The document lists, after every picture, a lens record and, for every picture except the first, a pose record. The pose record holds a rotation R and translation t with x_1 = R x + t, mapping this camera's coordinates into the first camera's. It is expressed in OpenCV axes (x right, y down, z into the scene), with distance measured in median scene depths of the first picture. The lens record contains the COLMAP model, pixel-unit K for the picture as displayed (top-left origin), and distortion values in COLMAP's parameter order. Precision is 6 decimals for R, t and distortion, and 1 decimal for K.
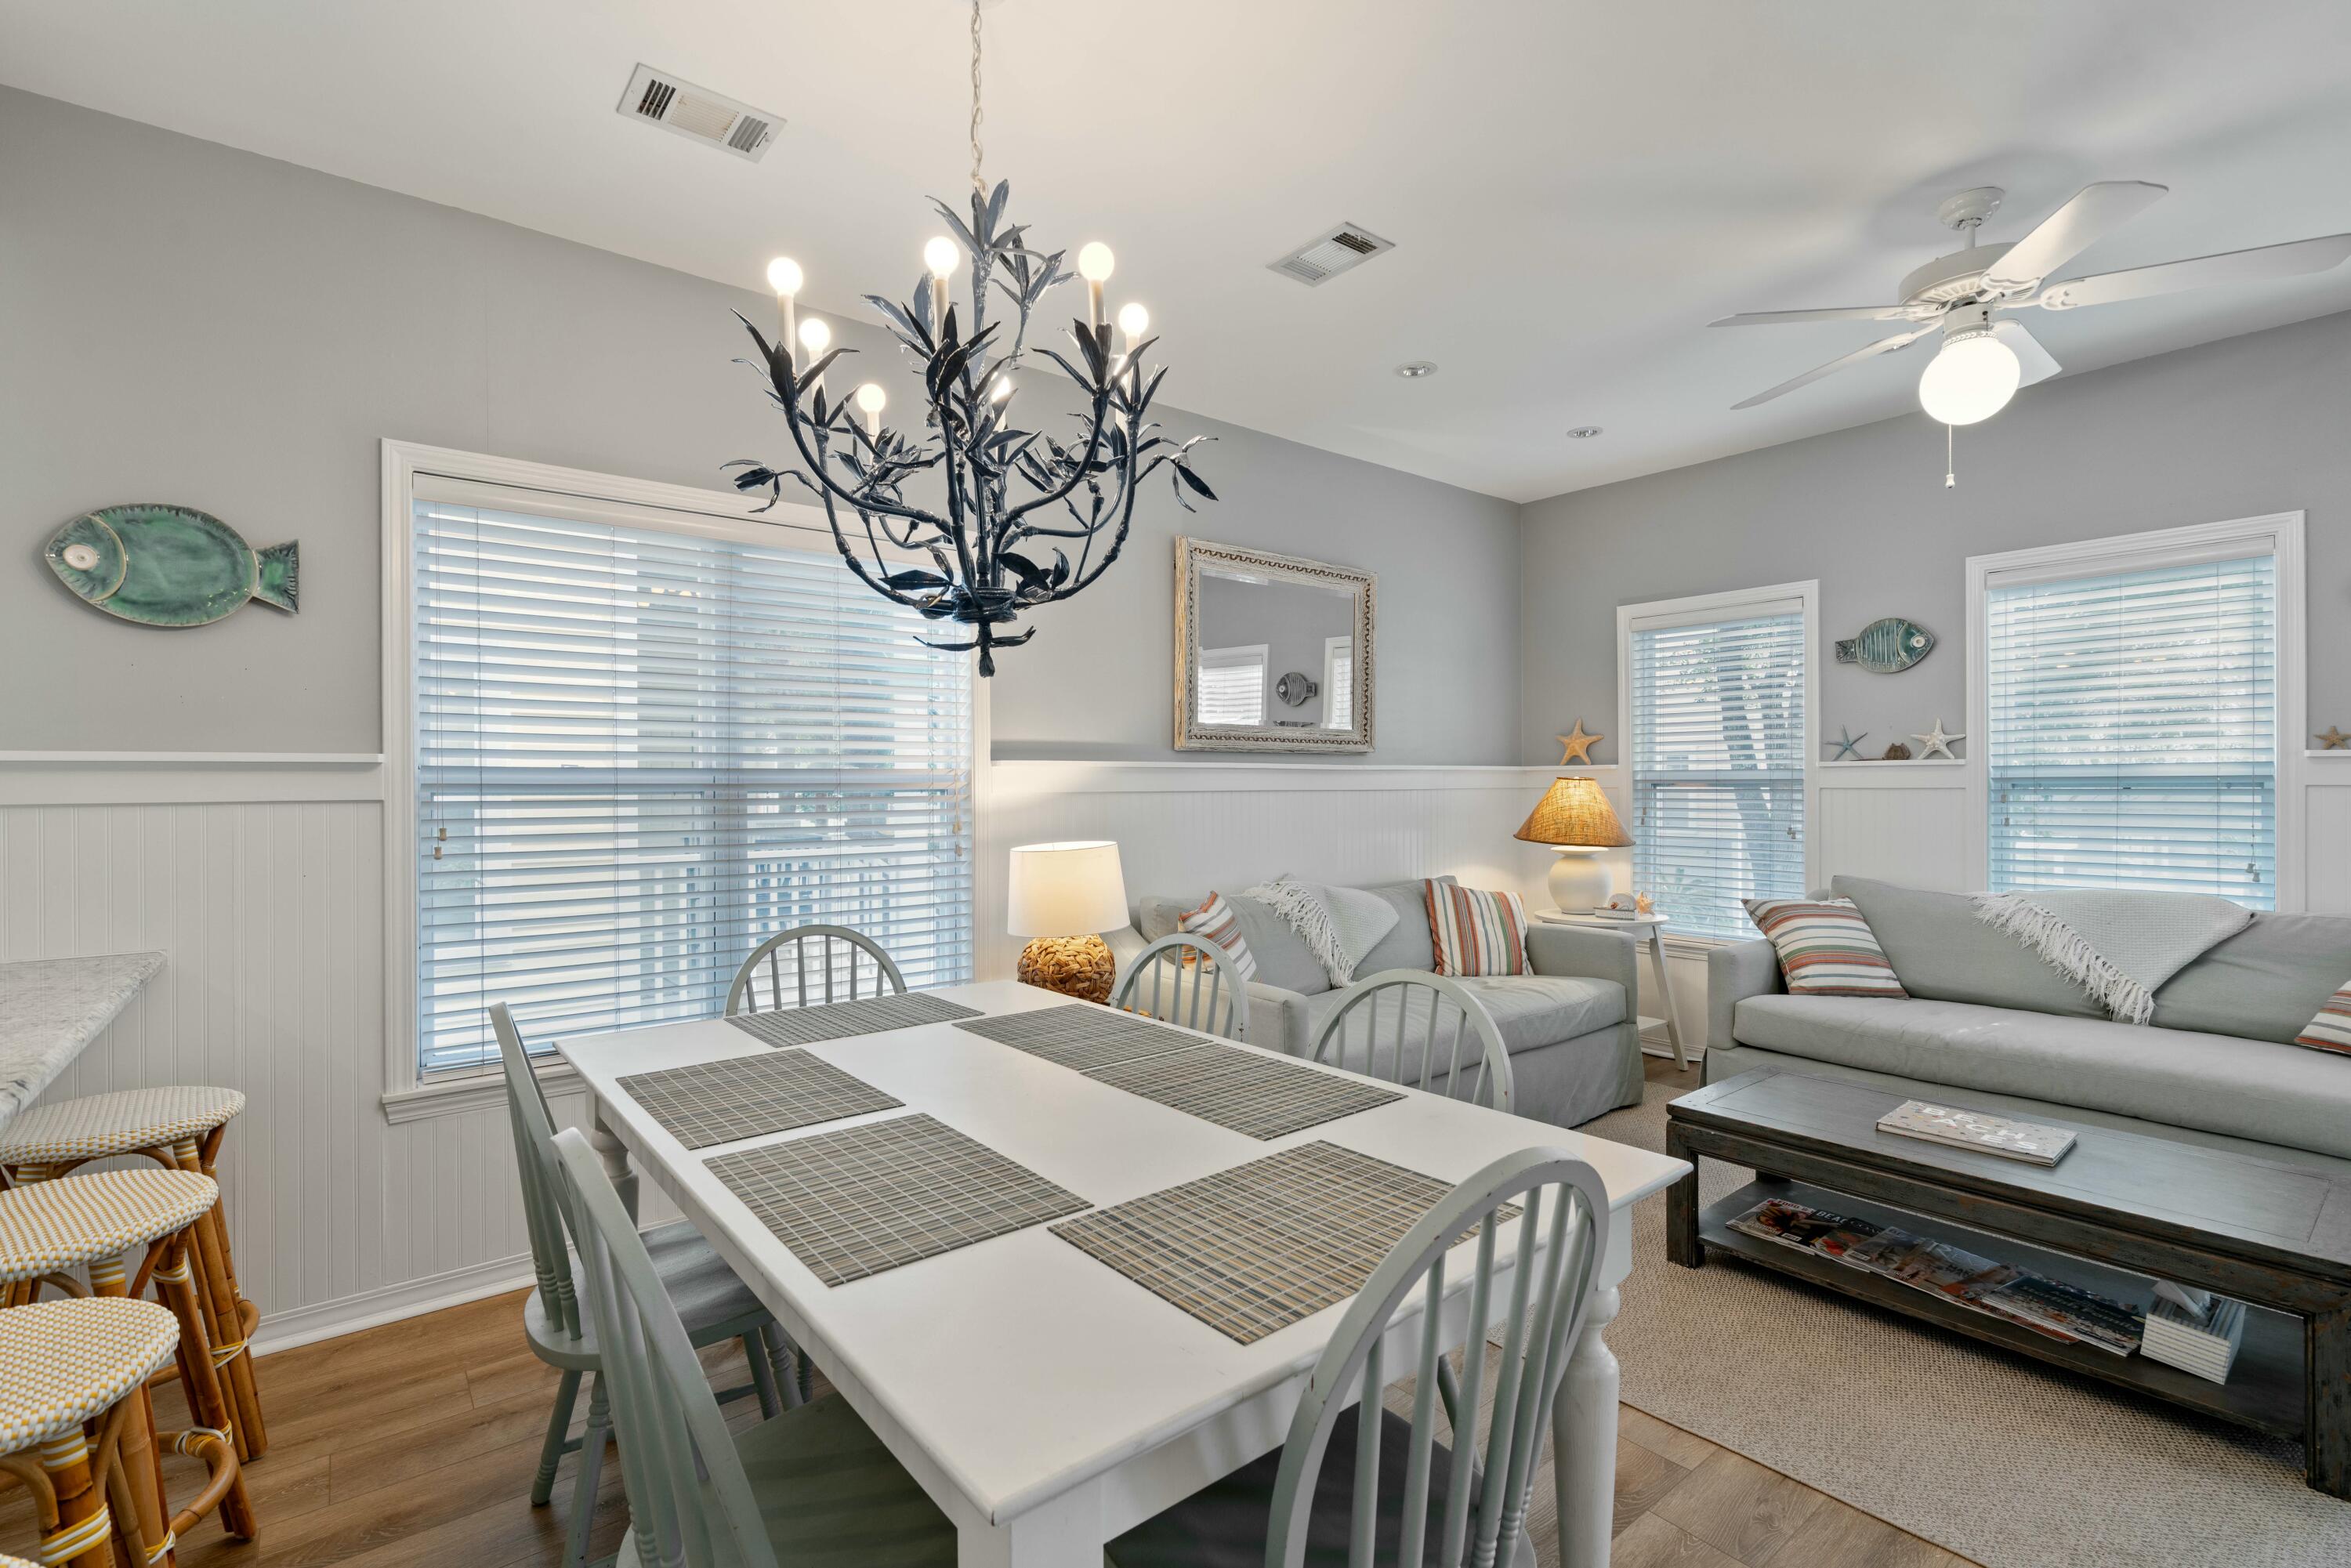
lens RADIAL K [[1053.8, 0, 1163.5], [0, 1053.8, 784.6], [0, 0, 1]] dist [-0.000740, 0.000270]
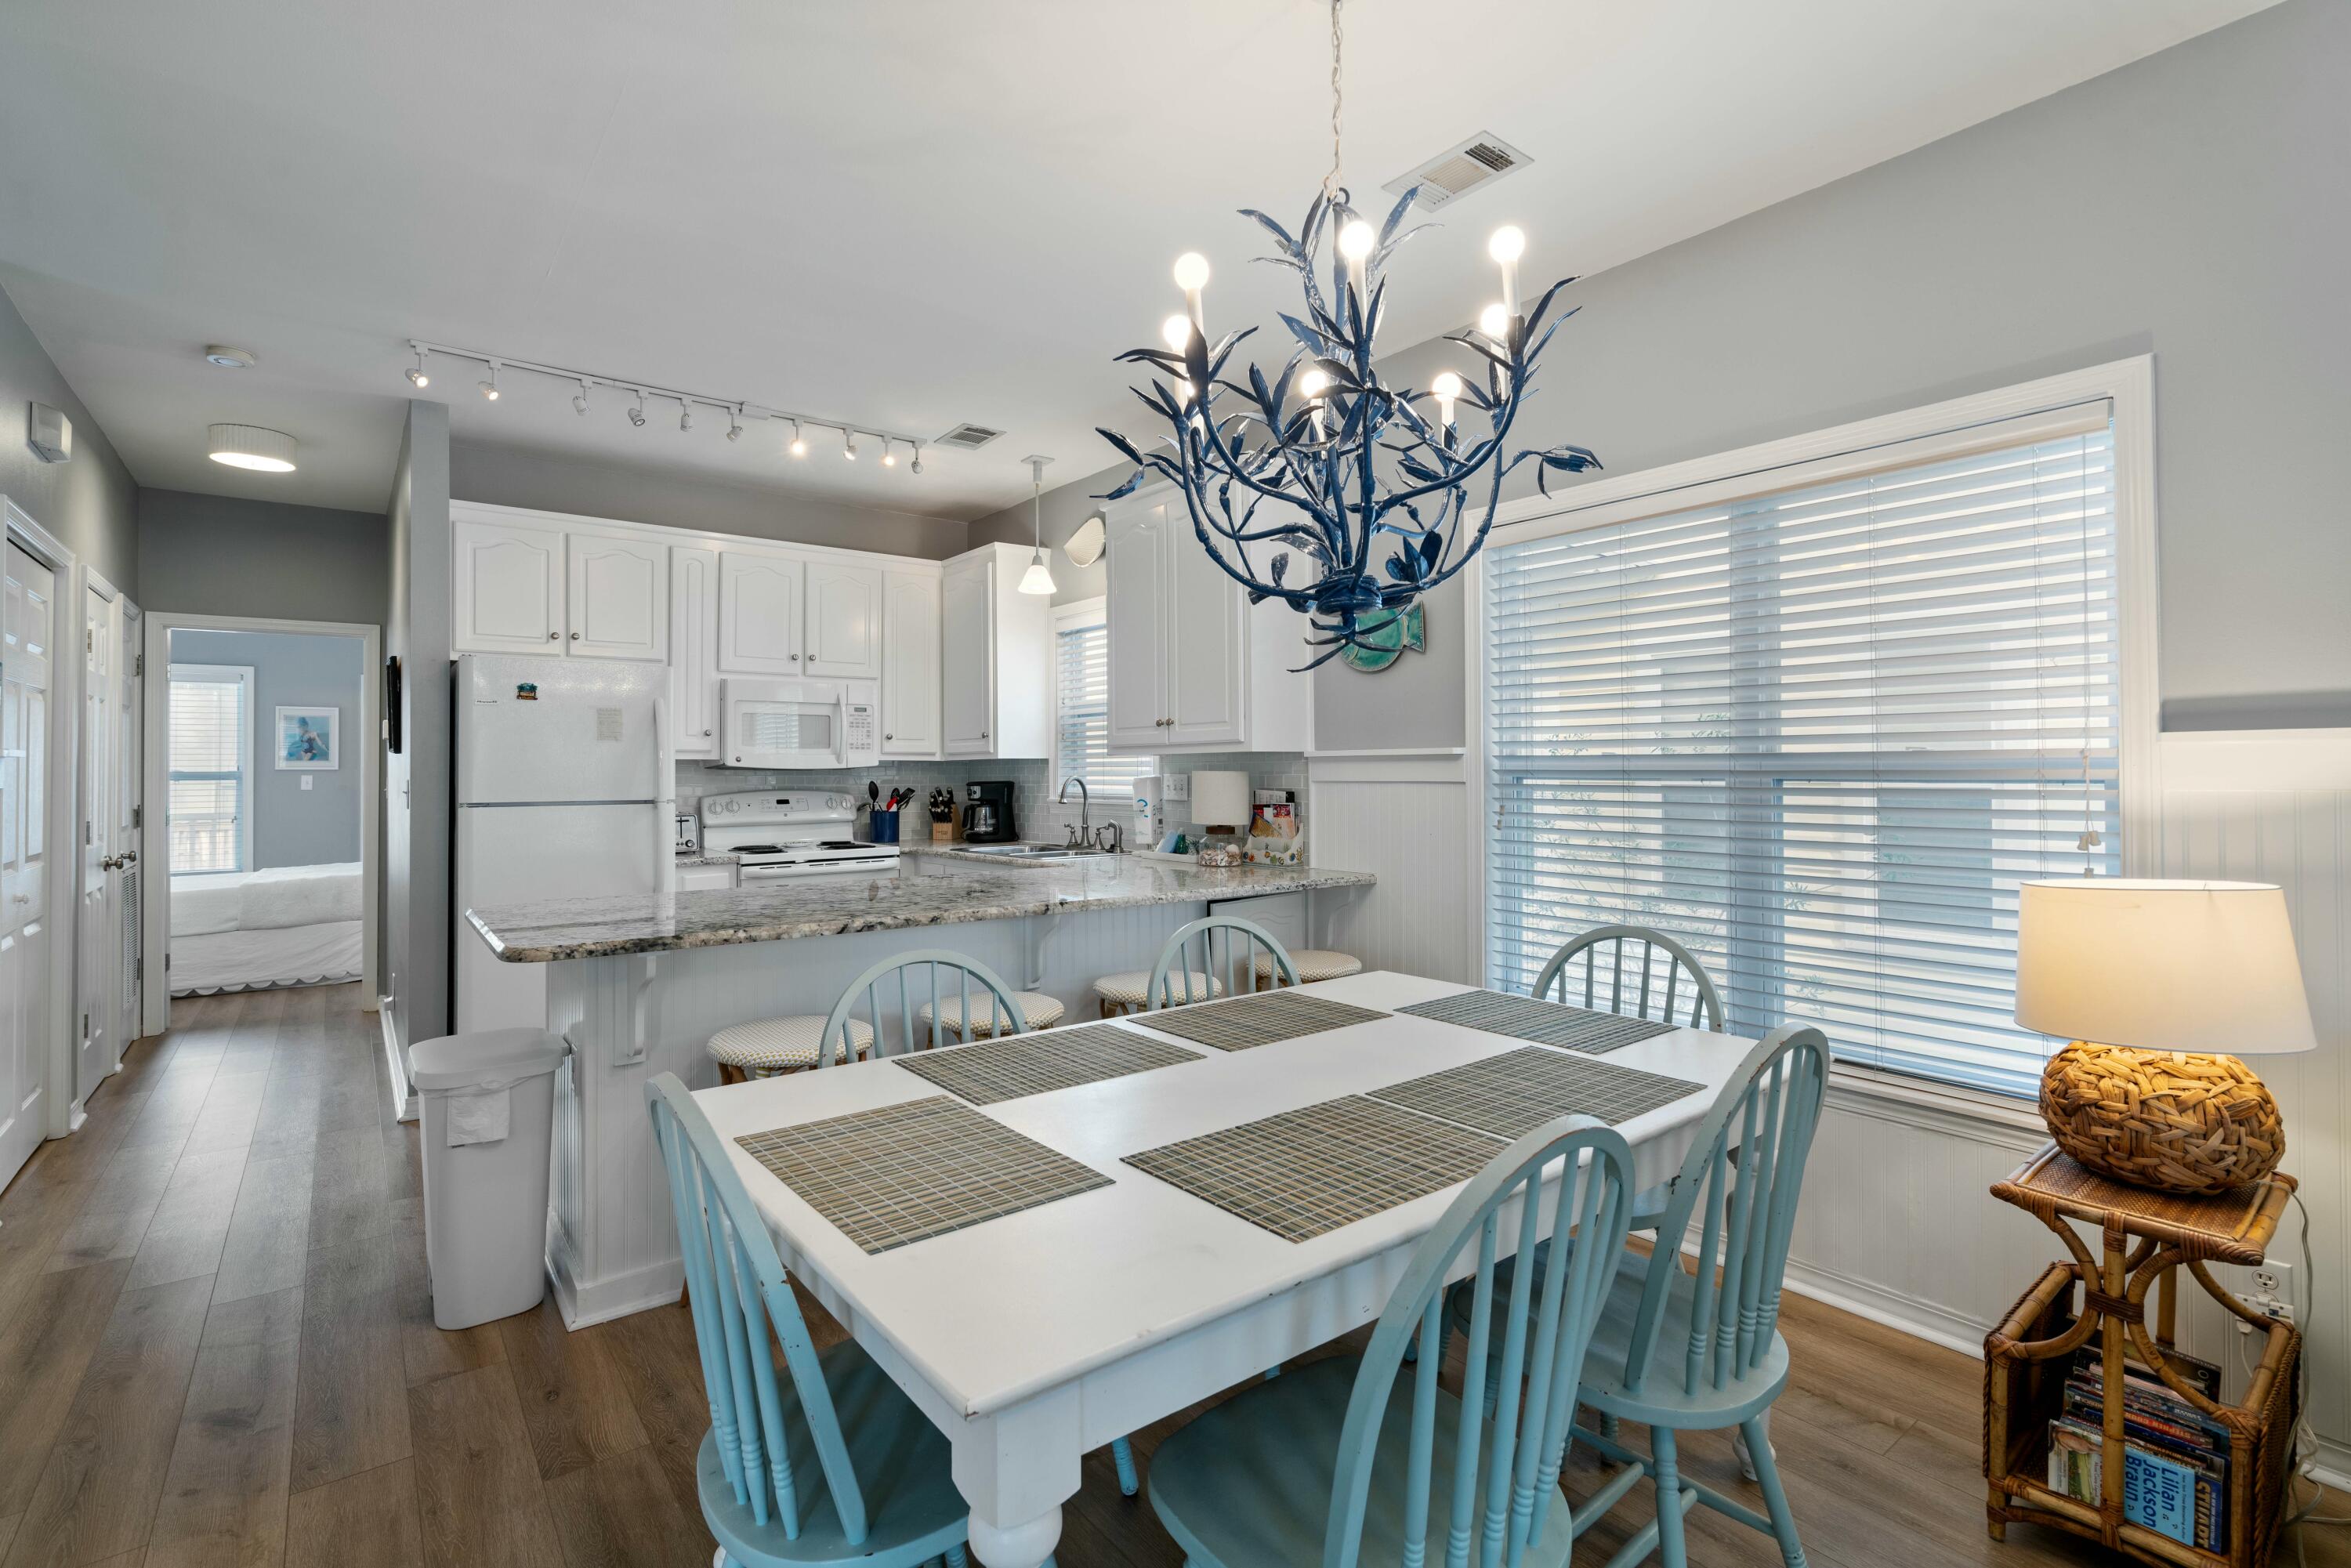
lens RADIAL K [[1071.7, 0, 1169.0], [0, 1071.7, 763.6], [0, 0, 1]] dist [-0.003742, -0.000051]
pose [[-0.011209, -0.000871, -0.999937, 0.450515], [0.001207, 0.999999, -0.000884, -0.005565], [0.999936, -0.001216, -0.011208, 0.453856]]
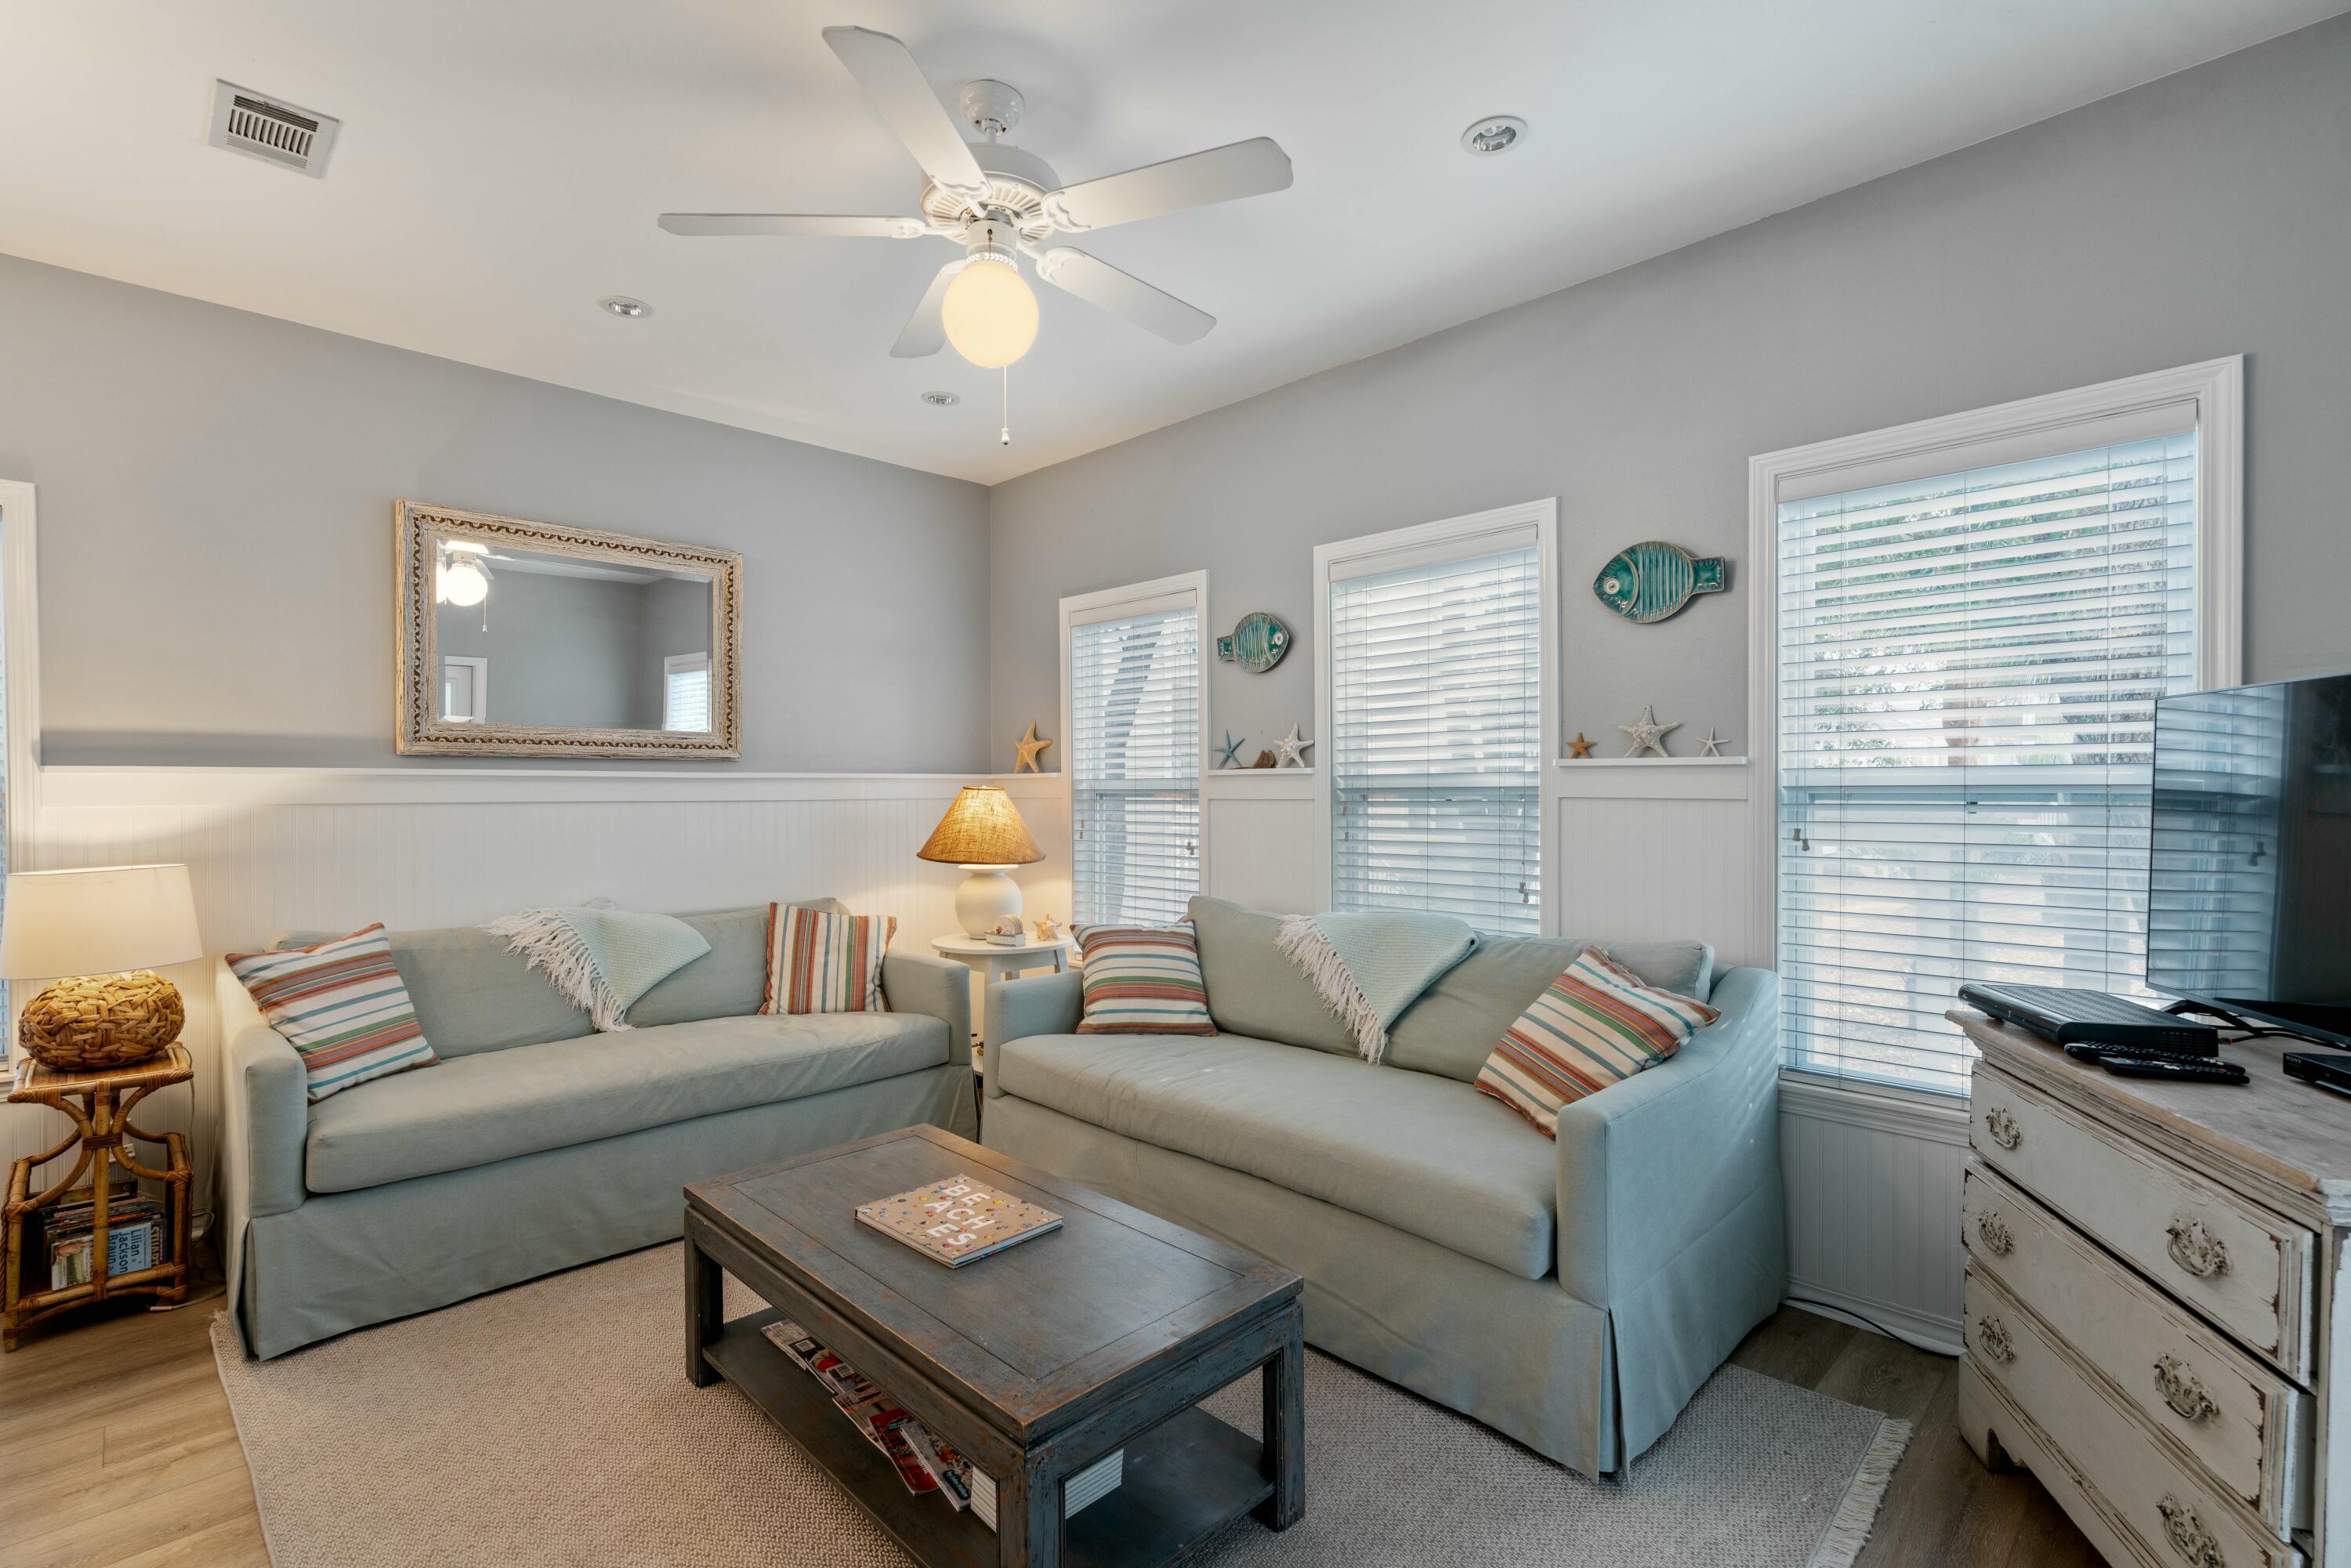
lens RADIAL K [[1063.1, 0, 1174.3], [0, 1063.1, 790.1], [0, 0, 1]] dist [-0.000061, 0.000611]
pose [[0.994739, 0.000888, 0.102442, 0.628971], [-0.000767, 0.999999, -0.001215, -0.004124], [-0.102443, 0.001130, 0.994738, 0.111903]]
